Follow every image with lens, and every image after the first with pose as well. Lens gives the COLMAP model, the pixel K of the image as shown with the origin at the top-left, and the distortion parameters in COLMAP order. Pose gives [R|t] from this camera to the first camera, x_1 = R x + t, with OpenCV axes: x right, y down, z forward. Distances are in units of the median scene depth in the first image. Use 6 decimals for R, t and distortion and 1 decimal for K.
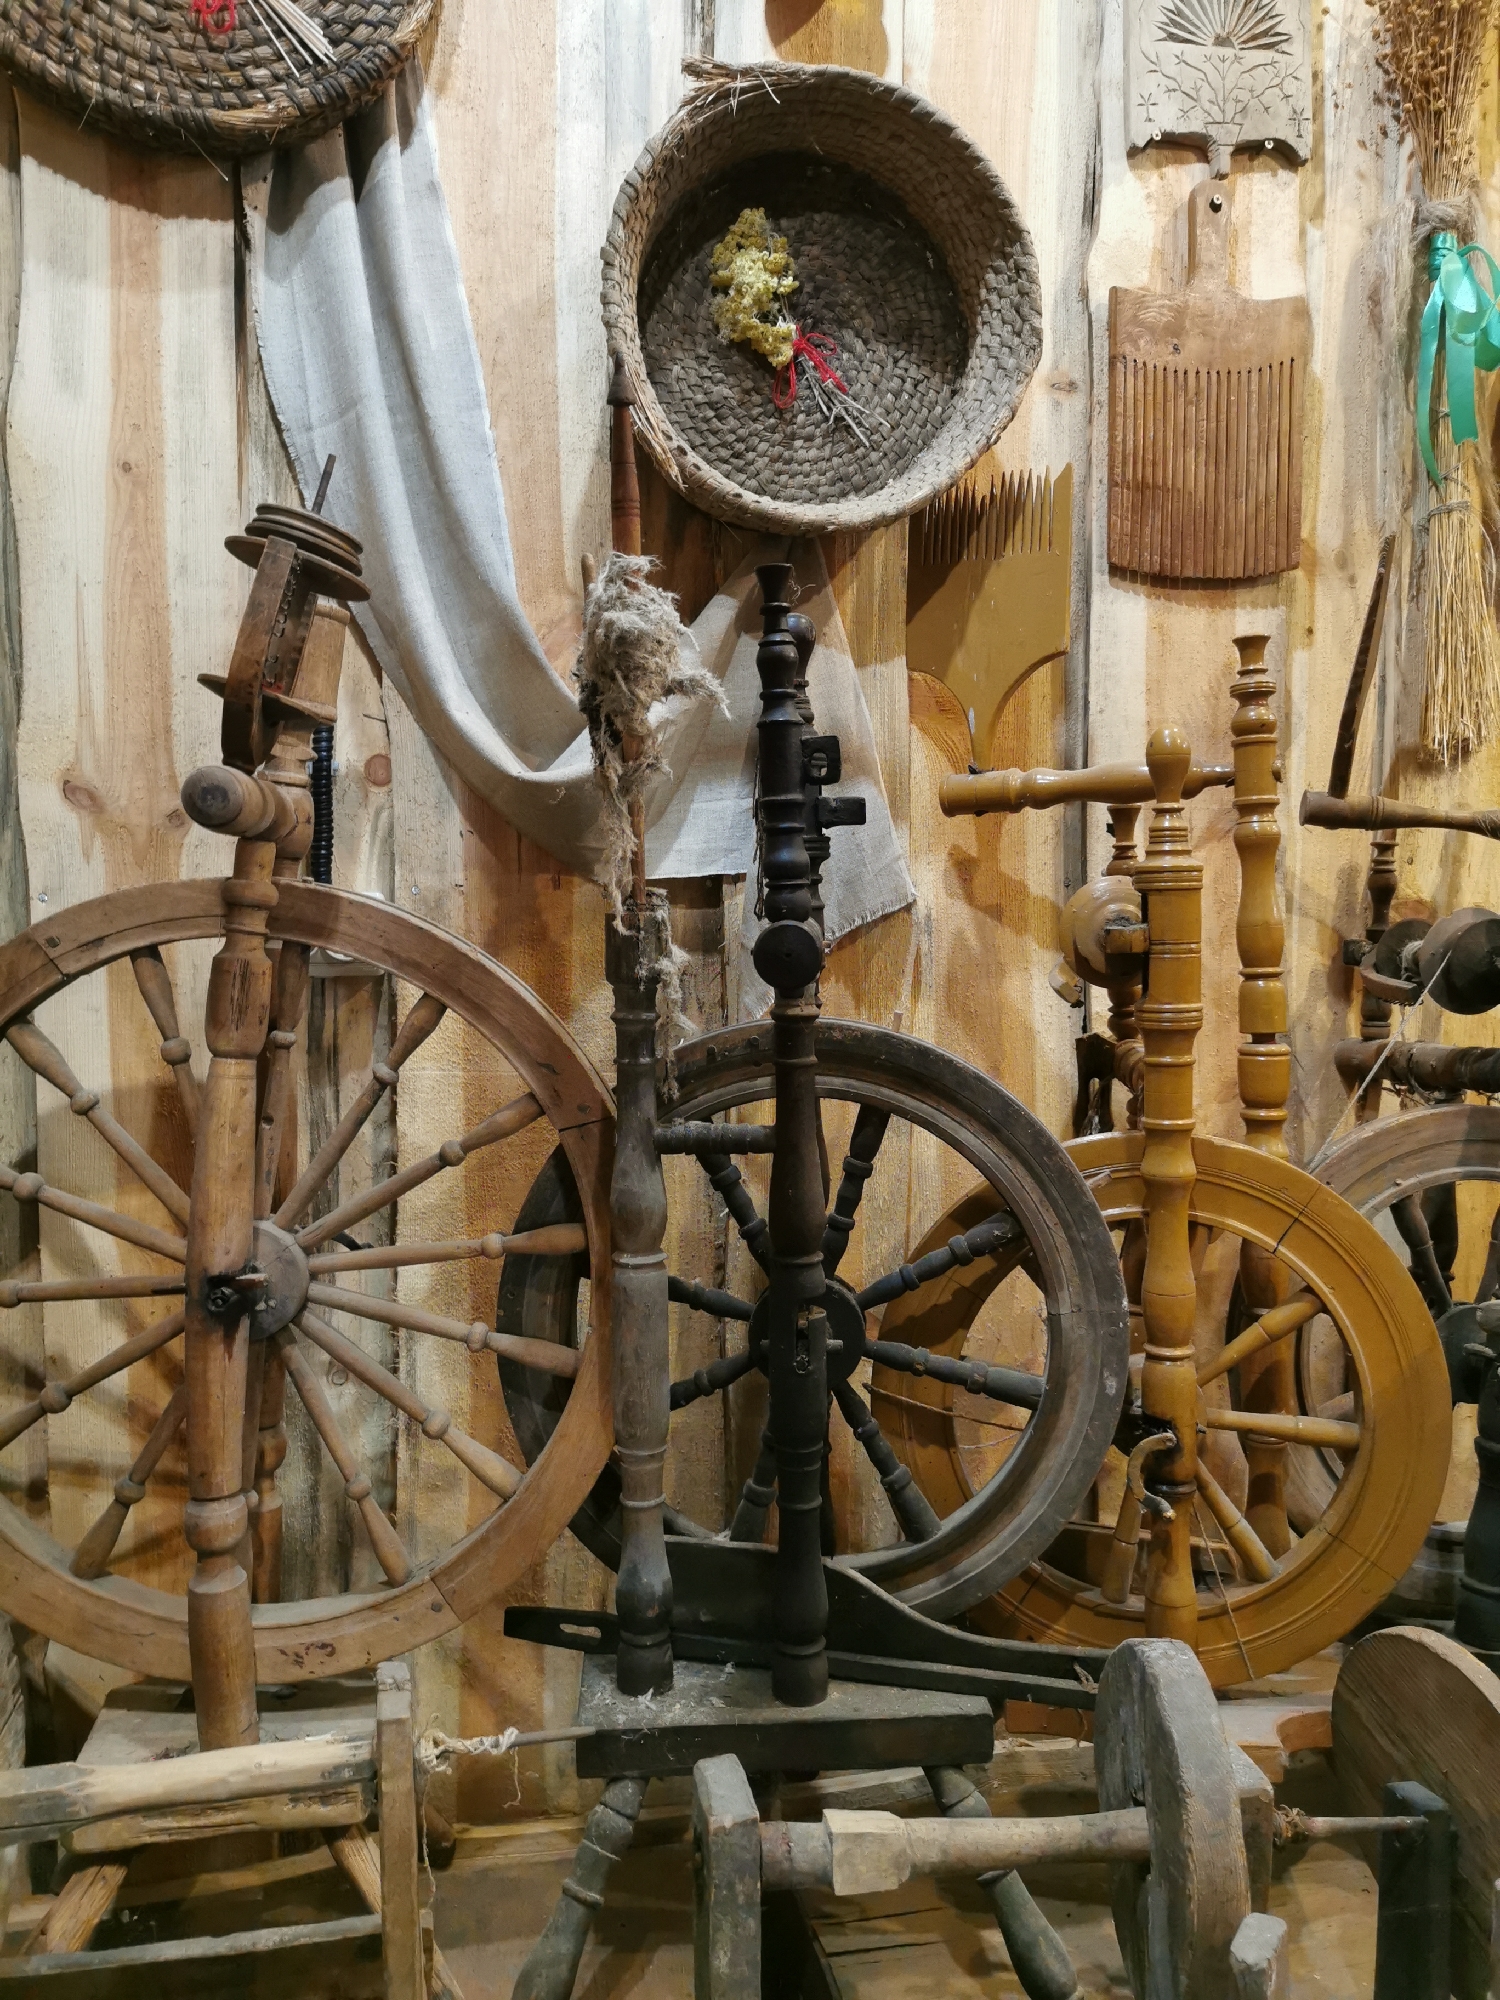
lens RADIAL K [[1546.1, 0, 750.0], [0, 1546.1, 1000.0], [0, 0, 1]] dist [0.054120, -0.065822]
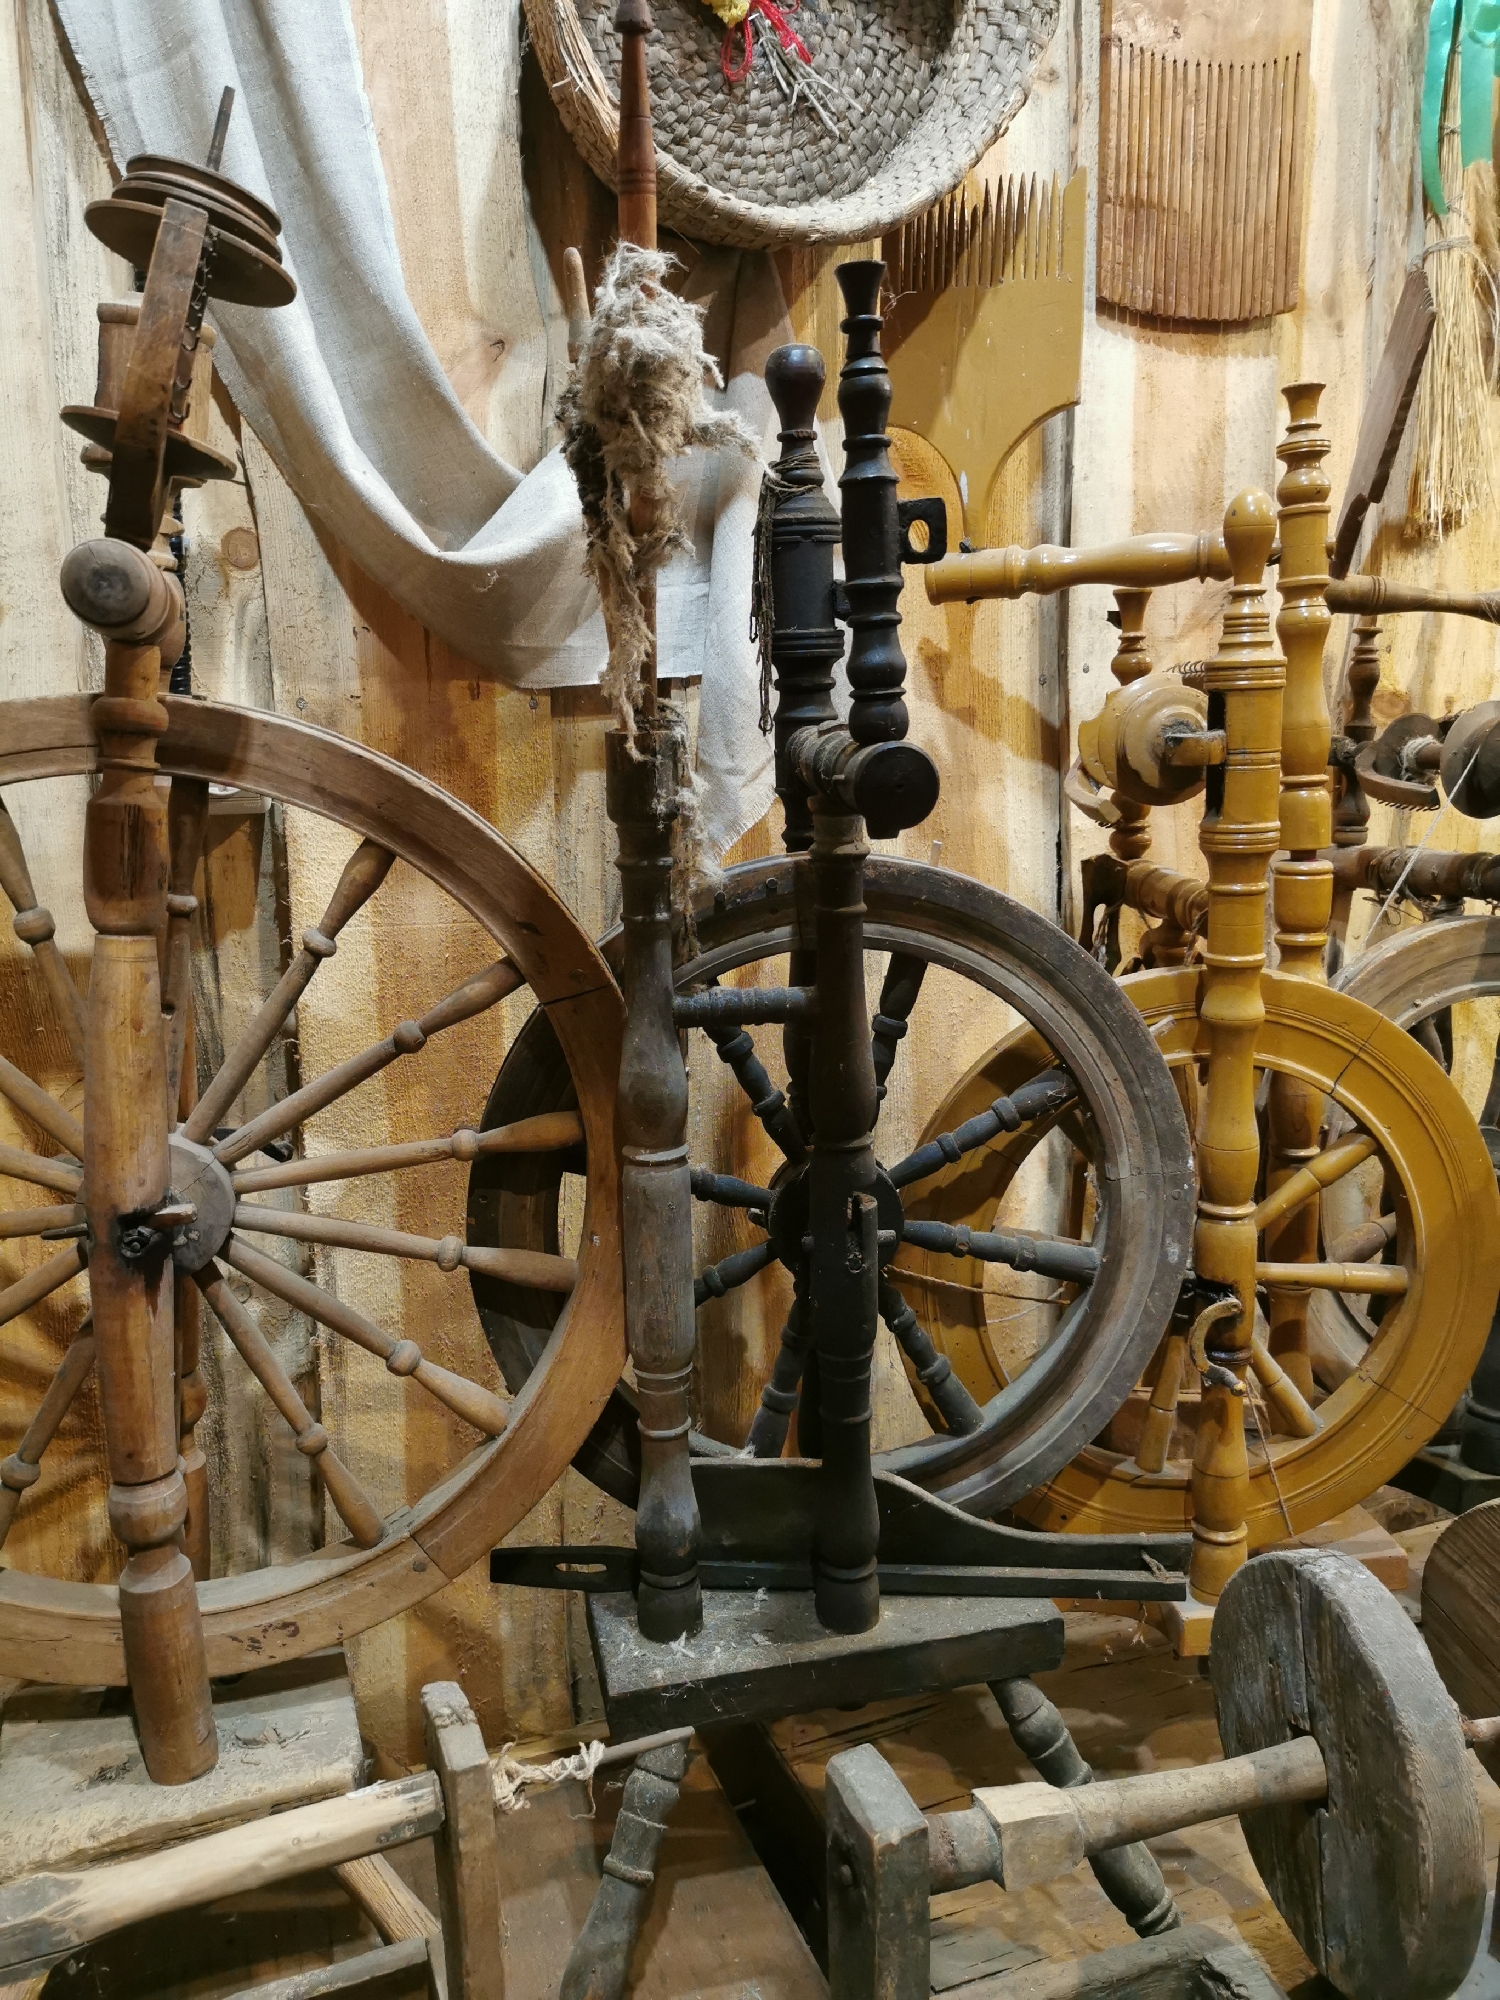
lens RADIAL K [[1550.1, 0, 750.0], [0, 1550.1, 1000.0], [0, 0, 1]] dist [0.039503, -0.034743]
pose [[0.985093, -0.050201, 0.164535, -0.145869], [0.028335, 0.990759, 0.132639, -0.022030], [-0.169673, -0.125999, 0.977412, 0.178201]]
